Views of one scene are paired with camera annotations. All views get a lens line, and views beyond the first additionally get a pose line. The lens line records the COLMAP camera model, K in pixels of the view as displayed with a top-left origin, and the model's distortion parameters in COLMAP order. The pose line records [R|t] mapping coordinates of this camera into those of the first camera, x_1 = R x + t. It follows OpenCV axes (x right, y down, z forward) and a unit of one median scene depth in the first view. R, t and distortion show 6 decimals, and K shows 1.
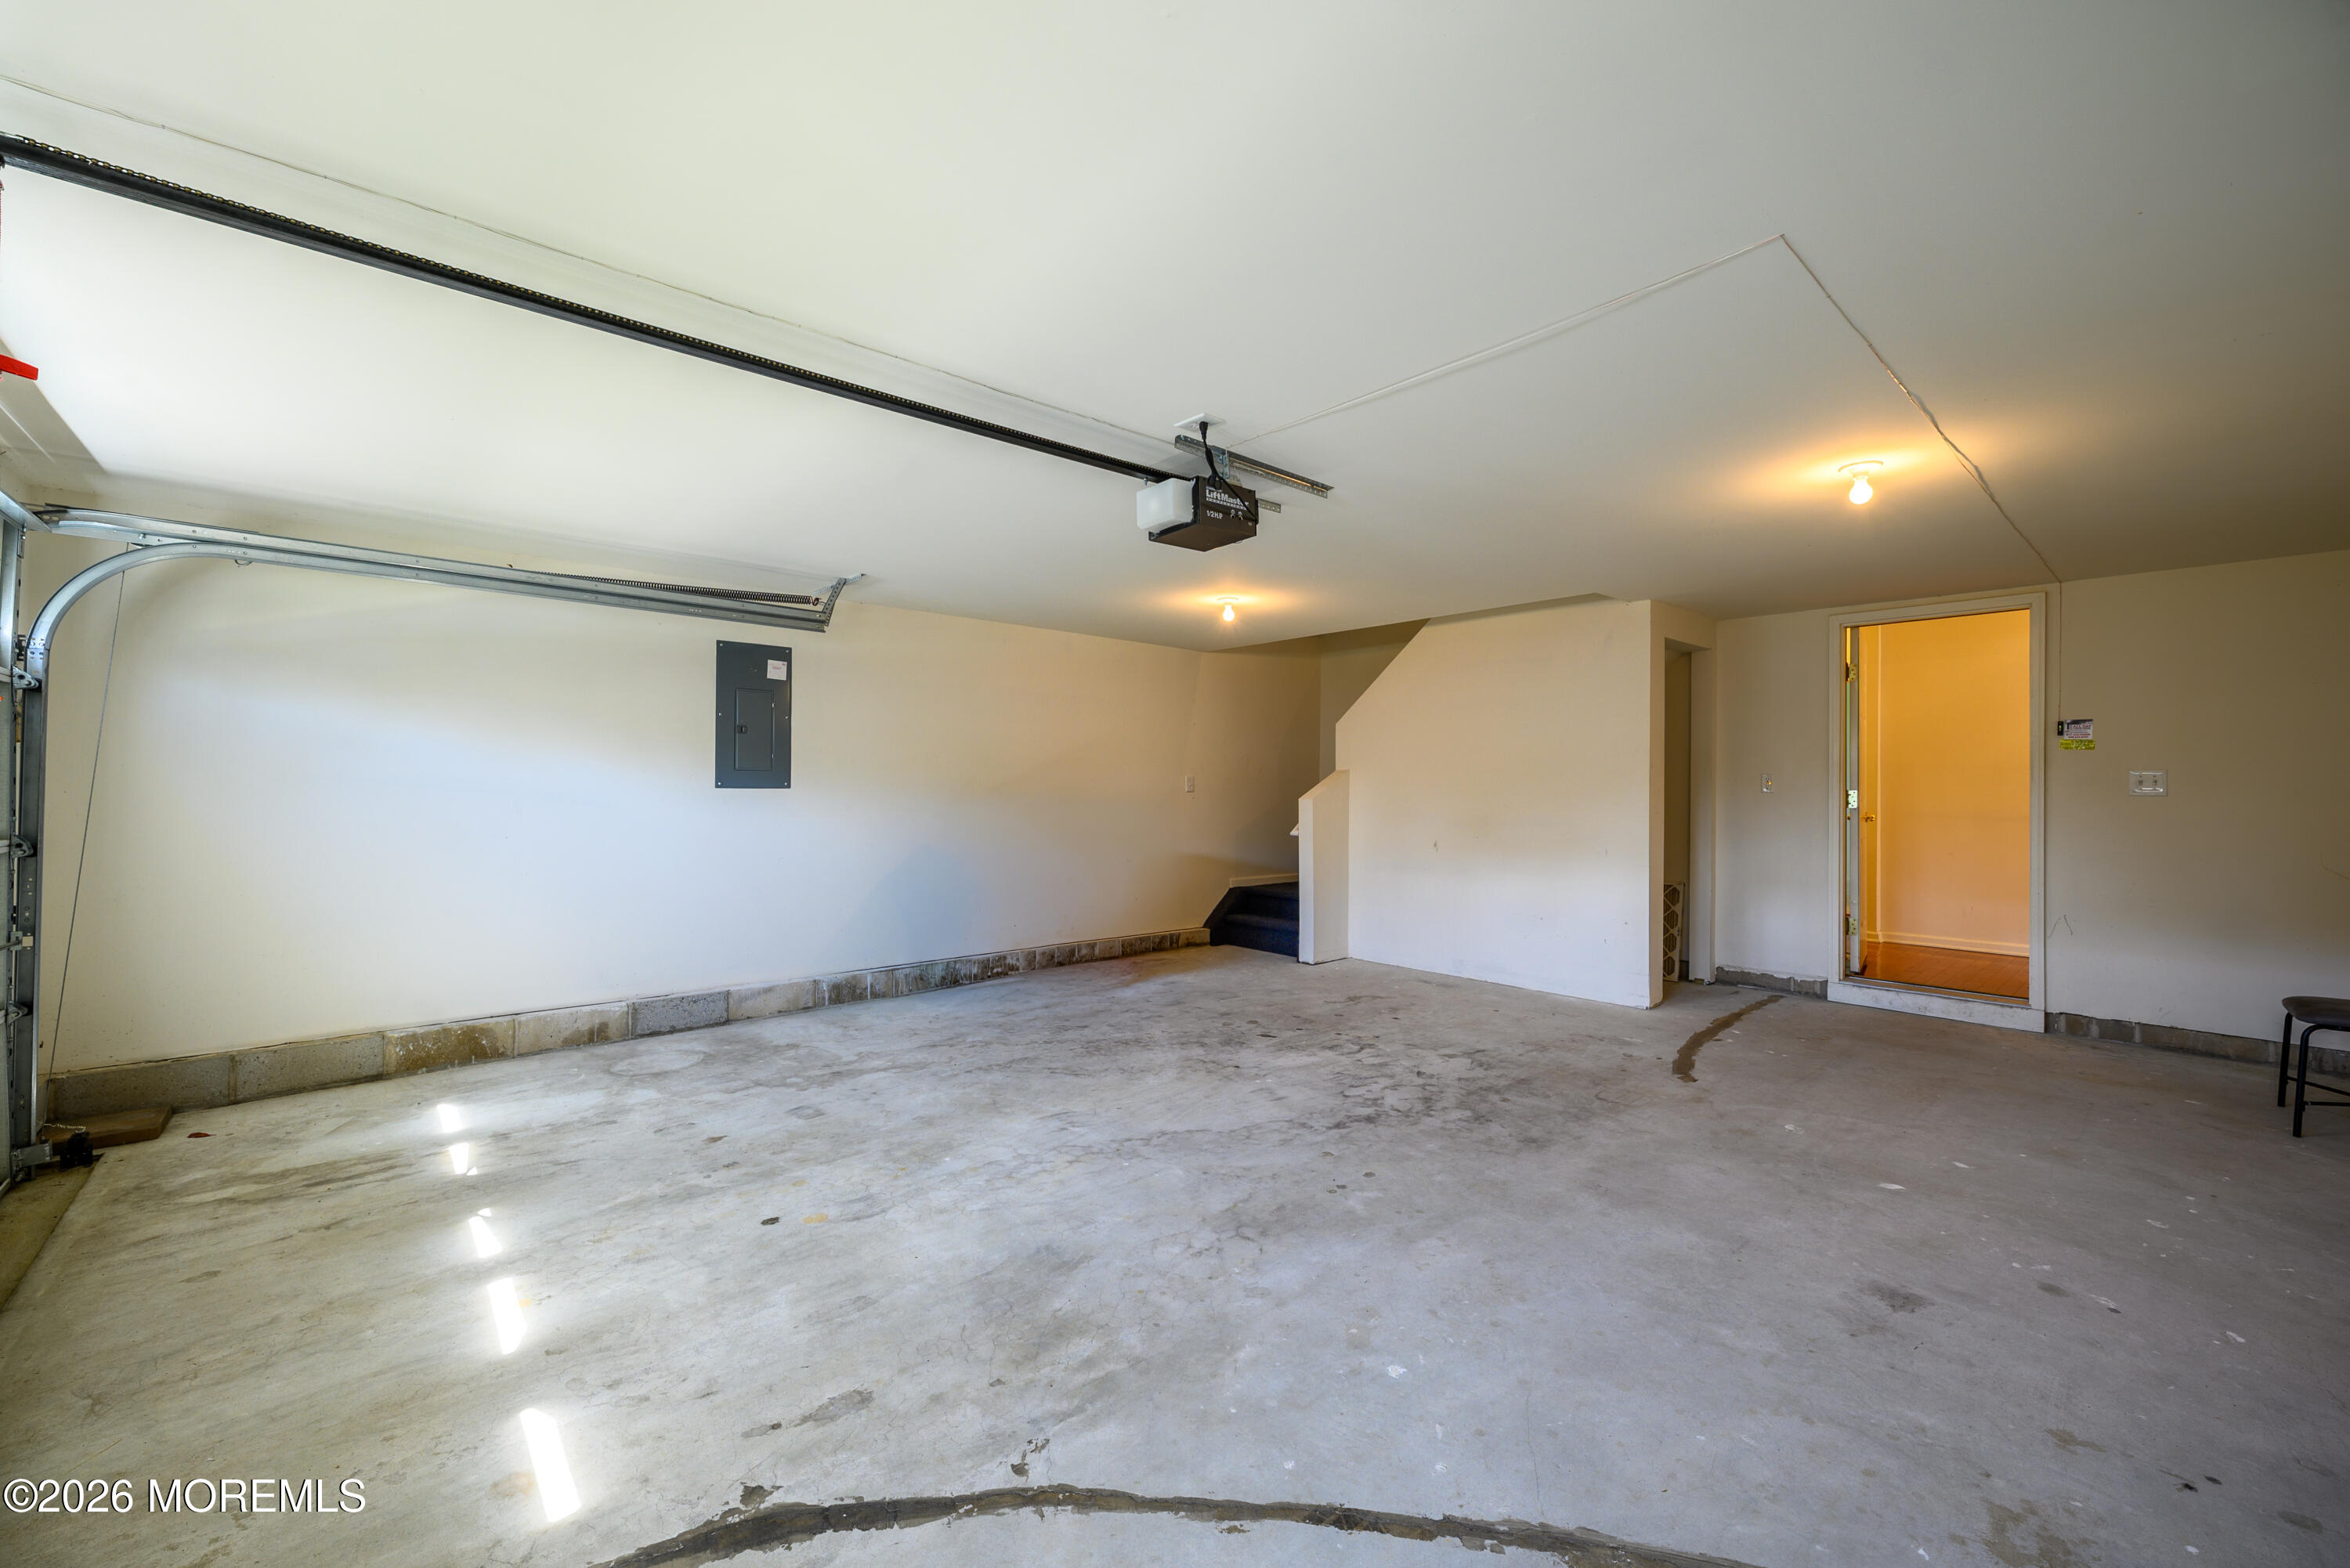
lens RADIAL K [[961.4, 0, 1166.2], [0, 961.4, 782.6], [0, 0, 1]] dist [0.003939, 0.000841]
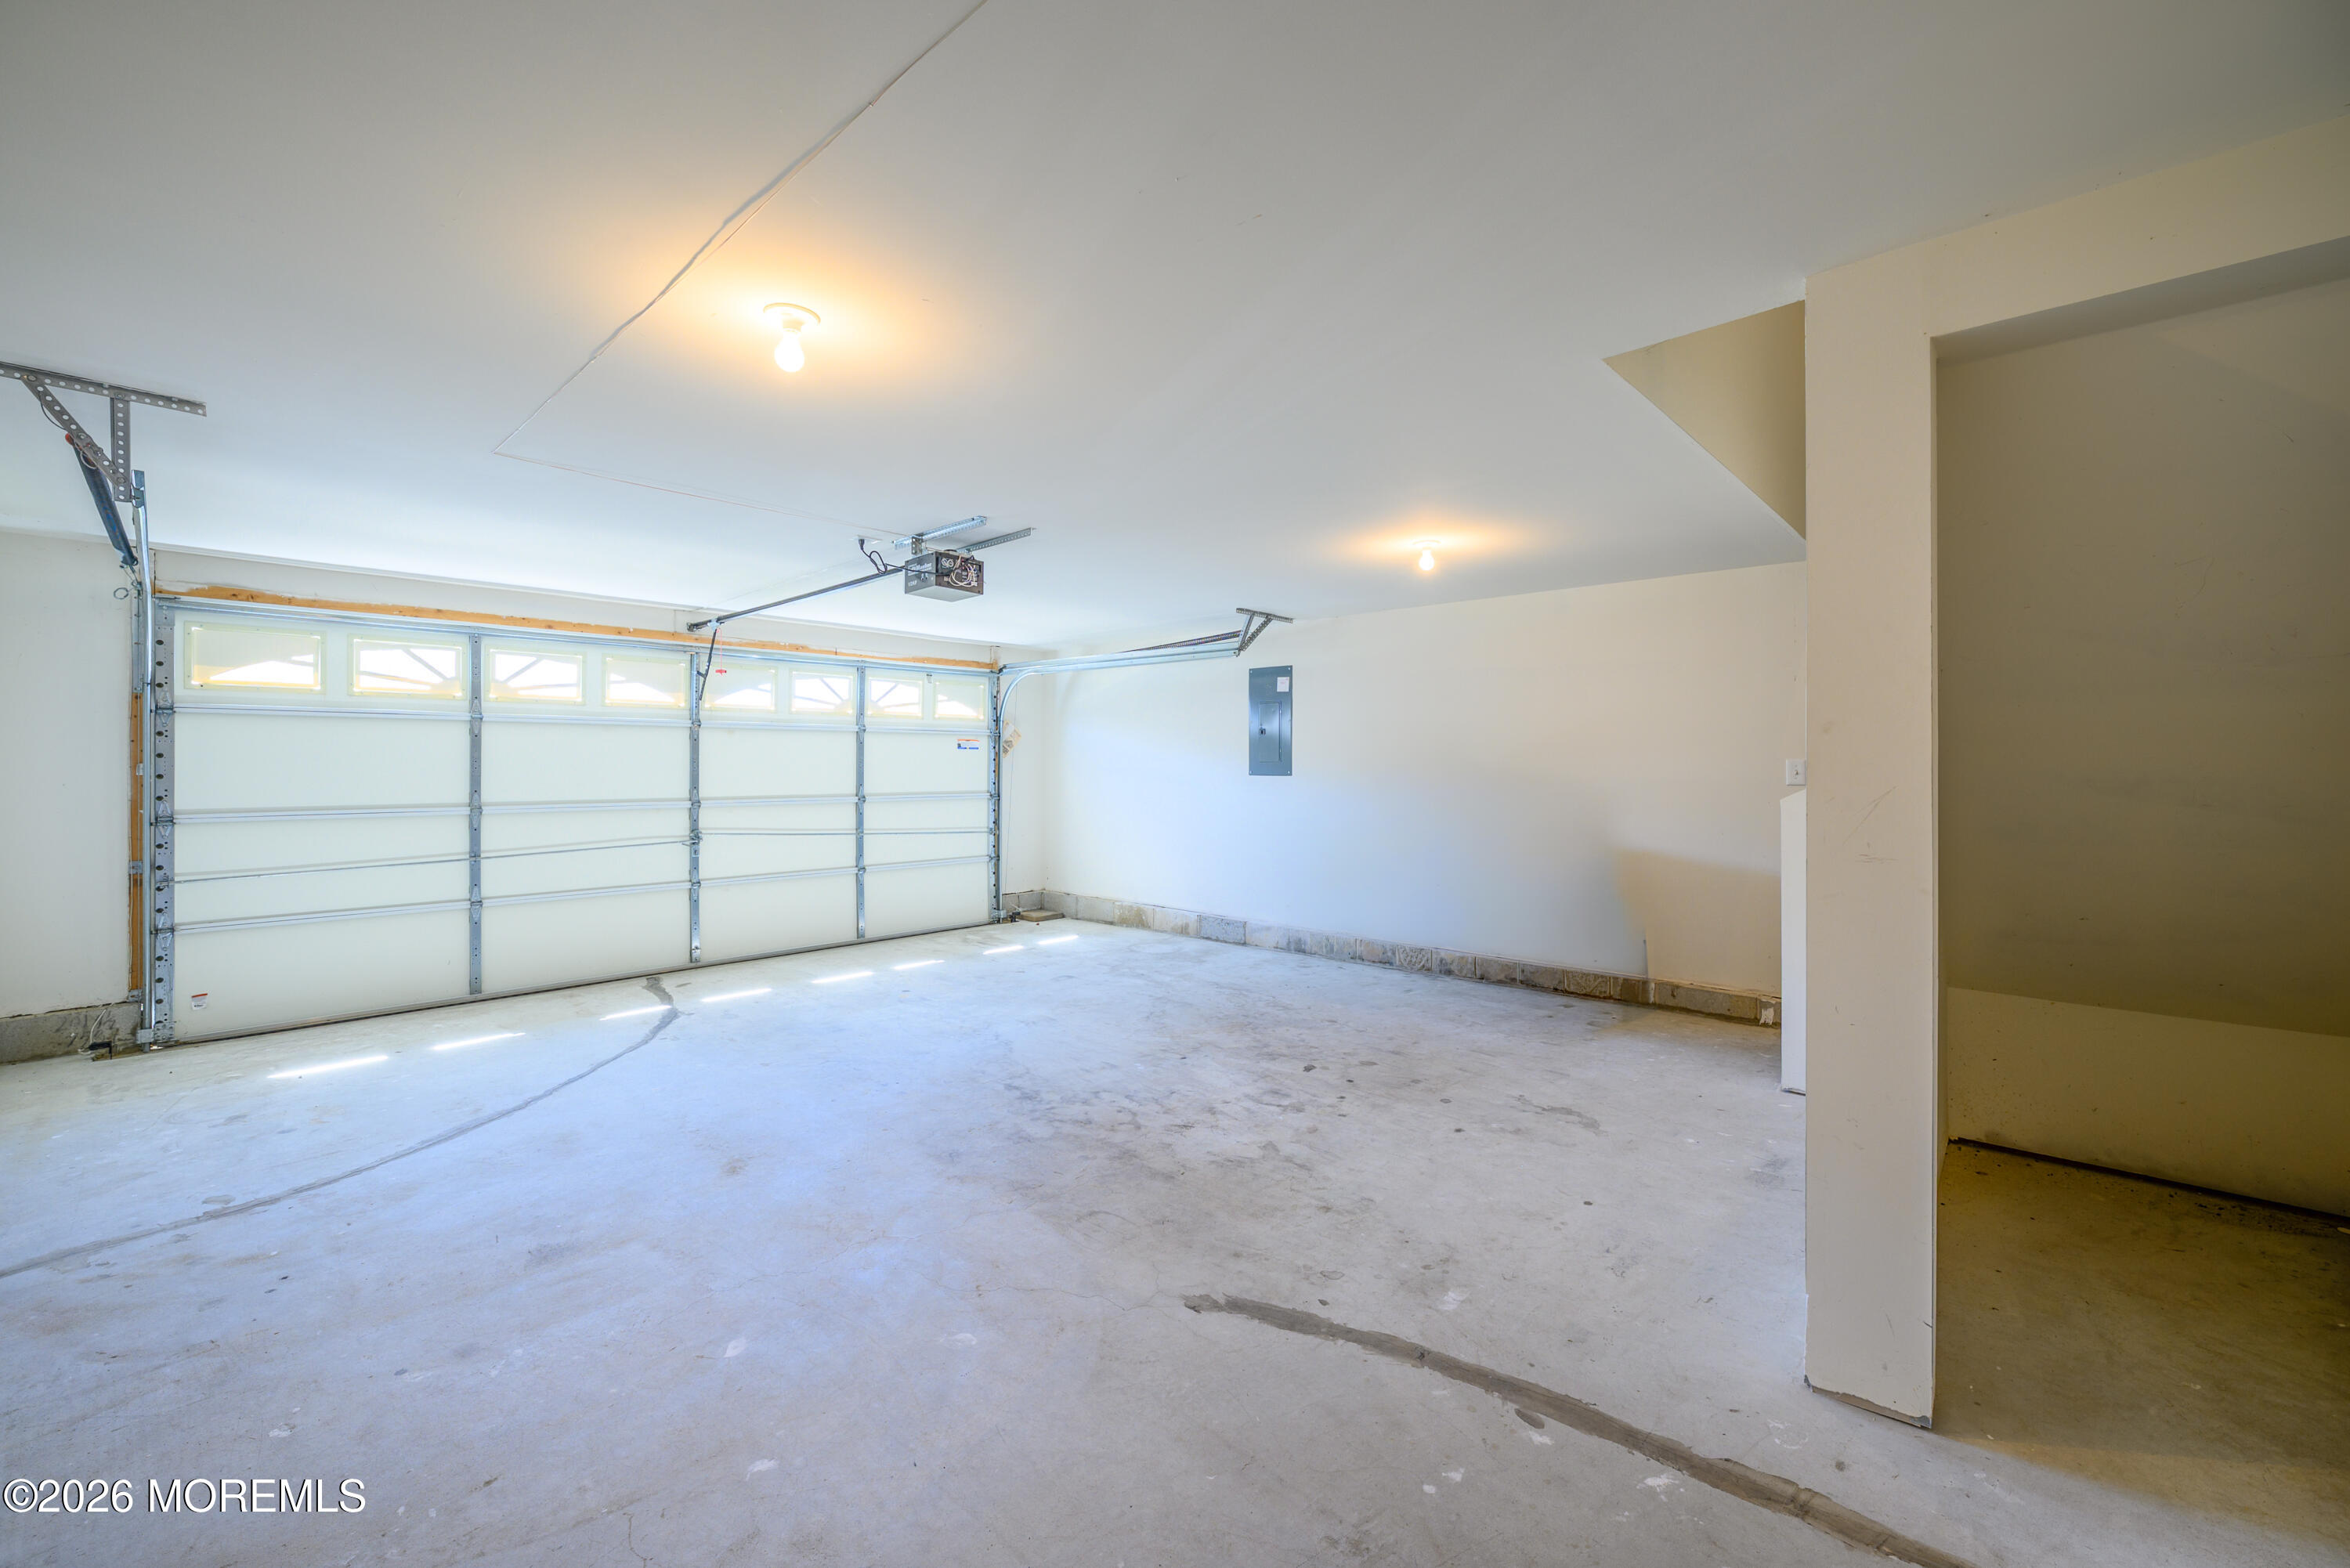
lens RADIAL K [[961.4, 0, 1165.6], [0, 961.4, 774.6], [0, 0, 1]] dist [0.003939, 0.000841]
pose [[0.073995, 0.004224, -0.997250, 1.069406], [0.001947, 0.999989, 0.004380, -0.001998], [0.997257, -0.002266, 0.073986, 0.914363]]
